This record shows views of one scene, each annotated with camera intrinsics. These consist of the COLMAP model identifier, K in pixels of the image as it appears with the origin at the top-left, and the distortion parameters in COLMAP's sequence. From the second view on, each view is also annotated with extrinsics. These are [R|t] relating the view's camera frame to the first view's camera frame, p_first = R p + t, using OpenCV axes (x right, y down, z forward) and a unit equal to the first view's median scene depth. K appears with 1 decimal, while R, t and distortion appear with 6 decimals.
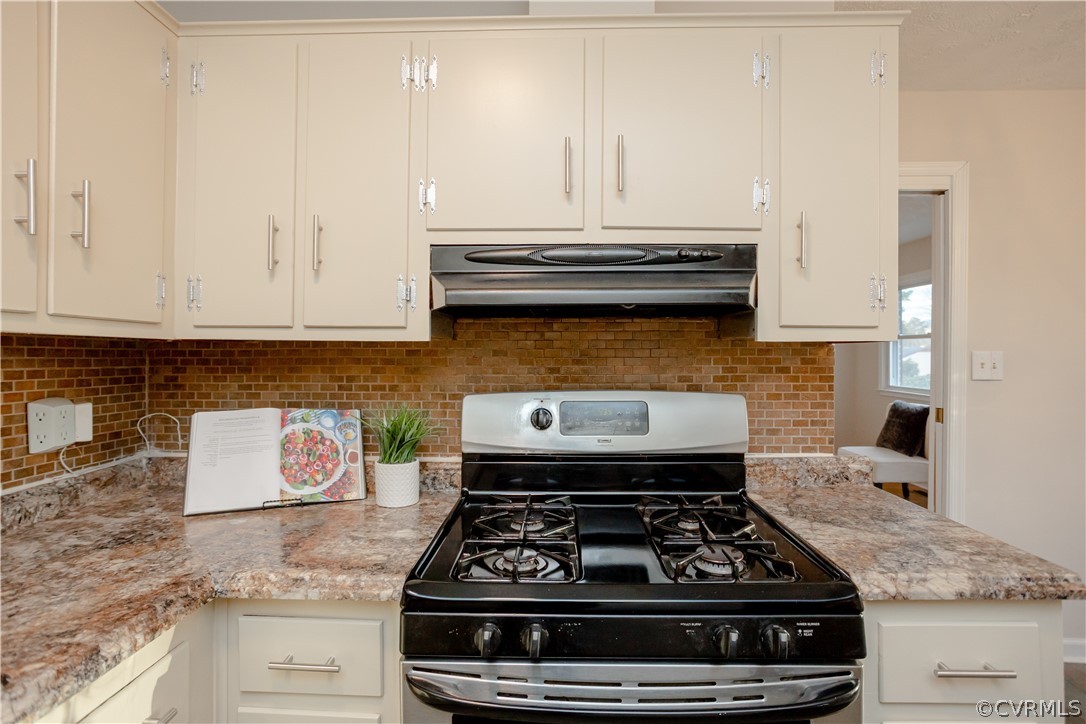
lens RADIAL K [[541.3, 0, 542.3], [0, 541.3, 356.2], [0, 0, 1]] dist [-0.052970, 0.031815]
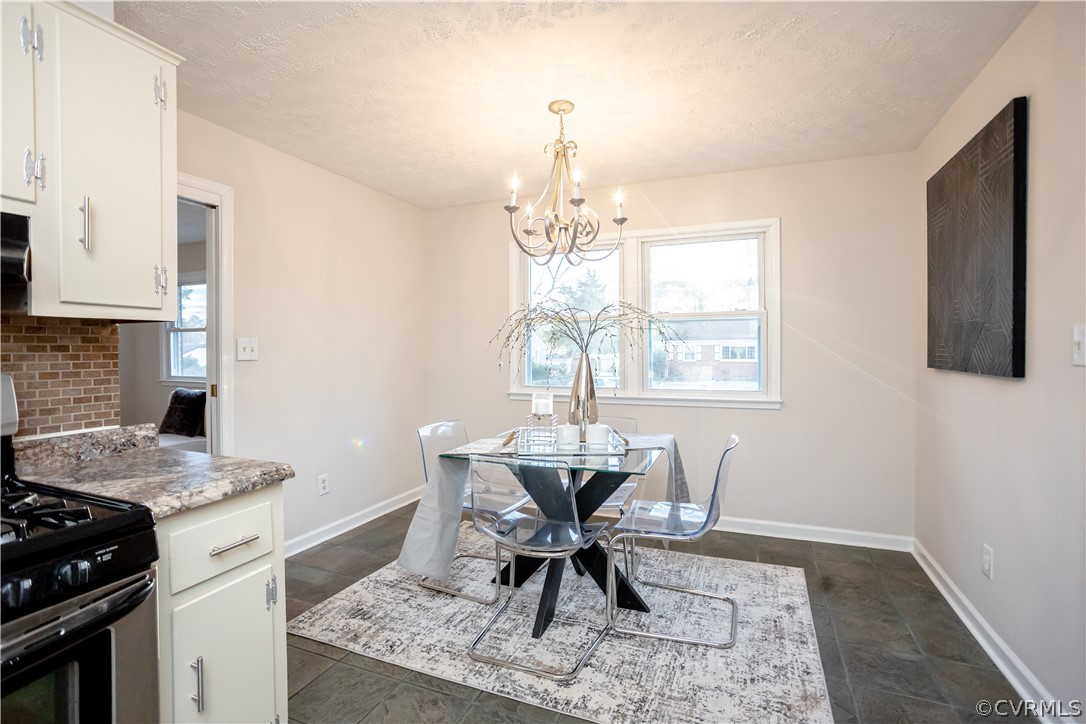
lens RADIAL K [[520.8, 0, 536.1], [0, 520.8, 355.9], [0, 0, 1]] dist [-0.052138, 0.029635]
pose [[0.362988, -0.015494, 0.931665, -0.122112], [0.009388, 0.999872, 0.012970, 0.038969], [-0.931746, 0.004039, 0.363087, -0.184364]]
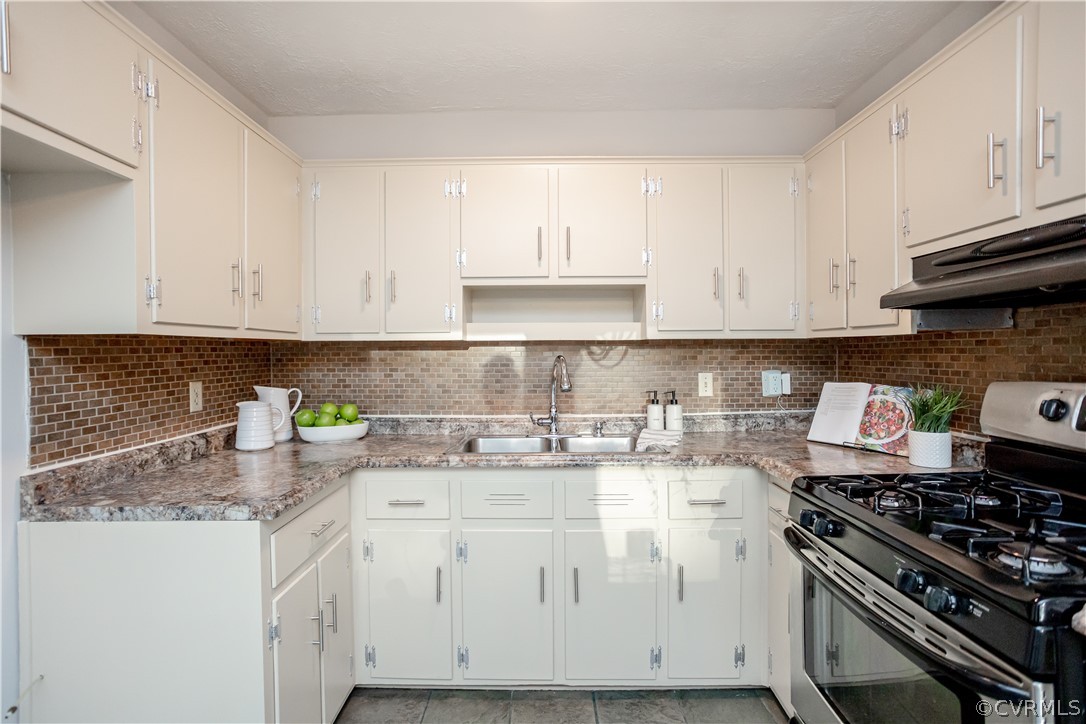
lens RADIAL K [[520.8, 0, 536.1], [0, 520.8, 355.9], [0, 0, 1]] dist [-0.052138, 0.029635]
pose [[0.013742, 0.004624, -0.999895, 0.873135], [0.005834, 0.999972, 0.004704, 0.011760], [0.999889, -0.005898, 0.013715, 0.086052]]
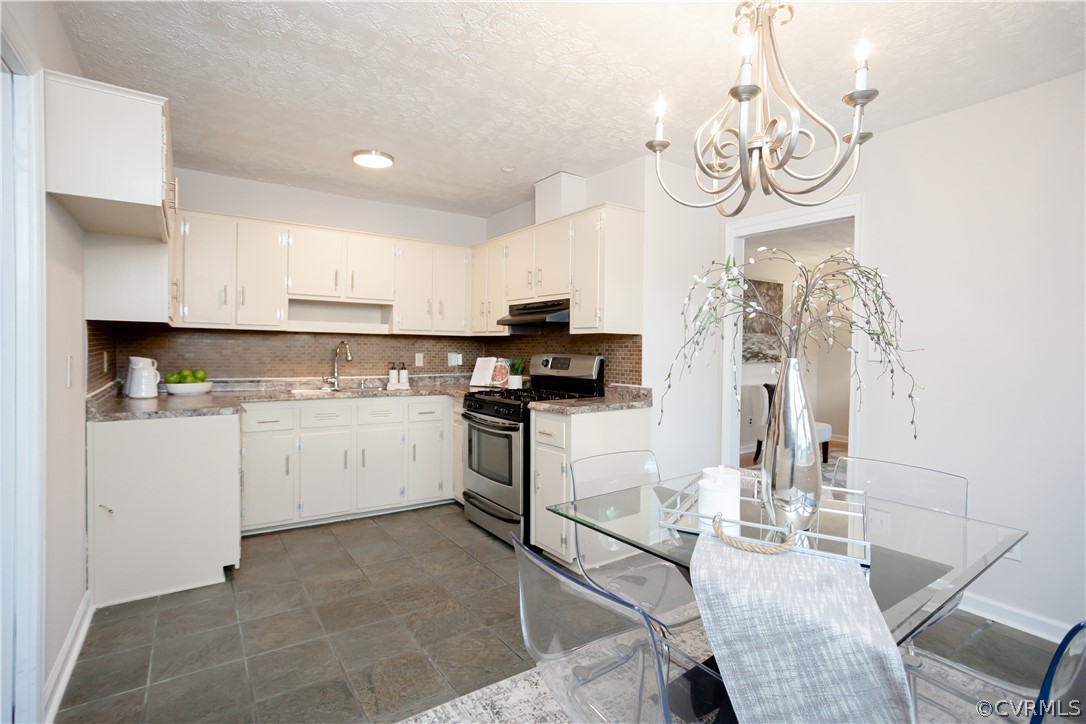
lens RADIAL K [[520.8, 0, 536.1], [0, 520.8, 355.9], [0, 0, 1]] dist [-0.052138, 0.029635]
pose [[0.586910, 0.018006, -0.809452, 2.124744], [-0.014730, 0.999825, 0.011561, 0.049026], [0.809518, 0.005137, 0.587072, -0.604448]]
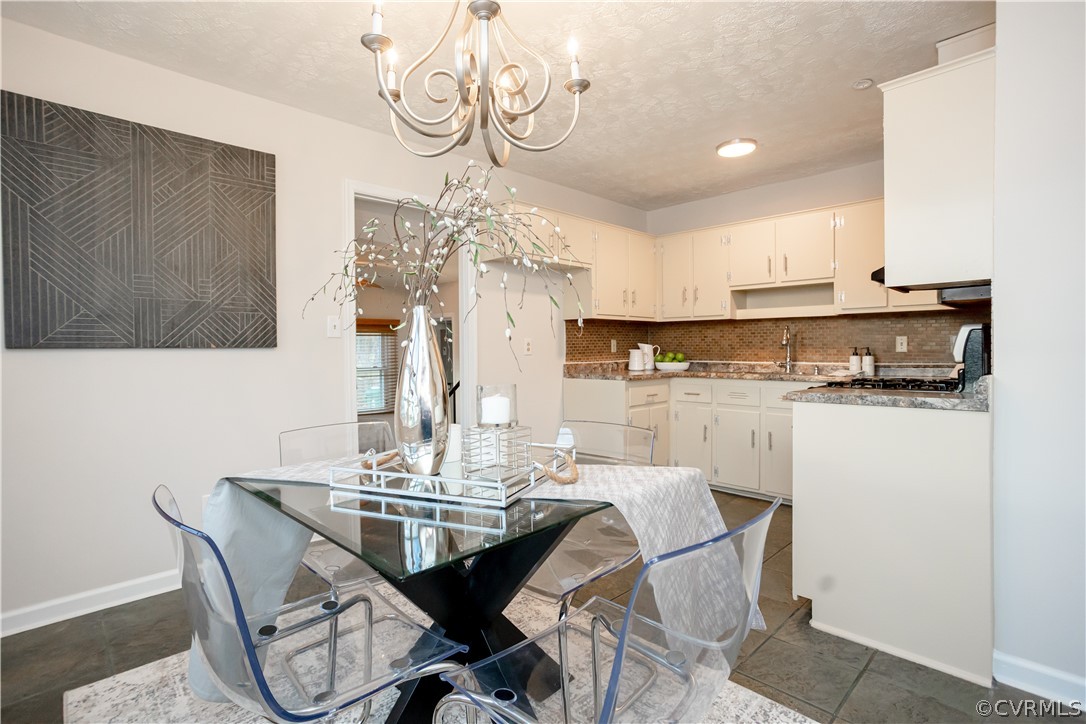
lens RADIAL K [[520.8, 0, 536.1], [0, 520.8, 355.9], [0, 0, 1]] dist [-0.052138, 0.029635]
pose [[-0.702366, 0.012227, -0.711710, 2.179319], [0.003614, 0.999901, 0.013612, 0.136306], [0.711806, 0.006989, -0.702341, 1.153916]]
